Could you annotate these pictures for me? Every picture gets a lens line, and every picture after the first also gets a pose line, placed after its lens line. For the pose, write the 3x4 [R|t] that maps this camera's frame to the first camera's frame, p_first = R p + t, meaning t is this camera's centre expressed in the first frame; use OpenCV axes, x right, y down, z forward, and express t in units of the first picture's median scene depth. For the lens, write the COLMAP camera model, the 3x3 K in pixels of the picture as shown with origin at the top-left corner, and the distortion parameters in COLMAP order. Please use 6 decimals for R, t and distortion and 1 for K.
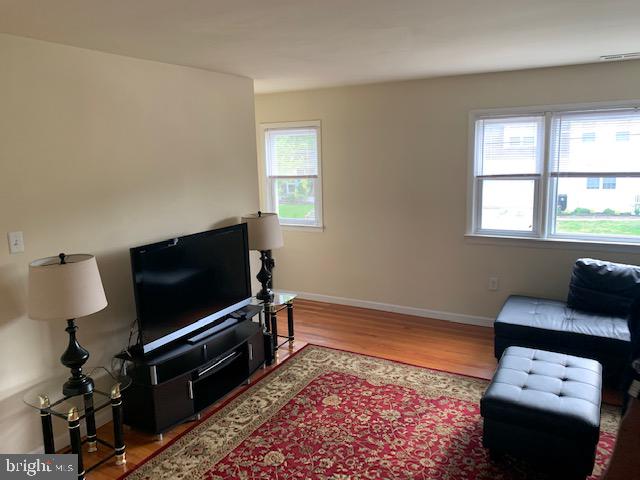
lens RADIAL K [[486.5, 0, 316.5], [0, 486.5, 224.8], [0, 0, 1]] dist [0.045282, -0.056920]
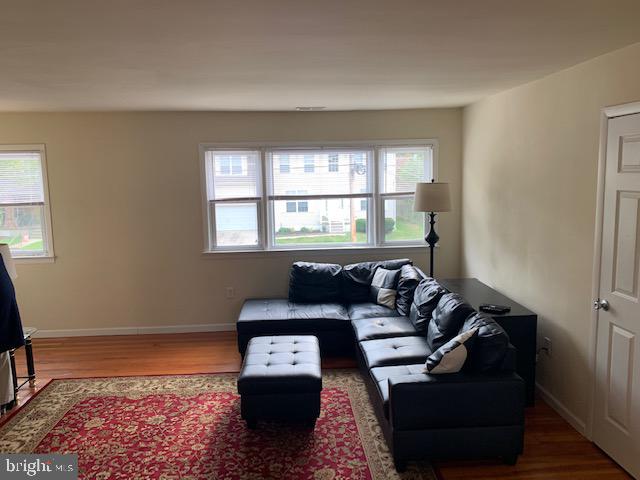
lens RADIAL K [[486.5, 0, 316.5], [0, 486.5, 224.8], [0, 0, 1]] dist [0.045282, -0.056920]
pose [[0.841304, -0.044201, 0.538752, -0.101611], [0.075244, 0.996524, -0.035741, 0.022066], [-0.535300, 0.070607, 0.841706, -0.112540]]
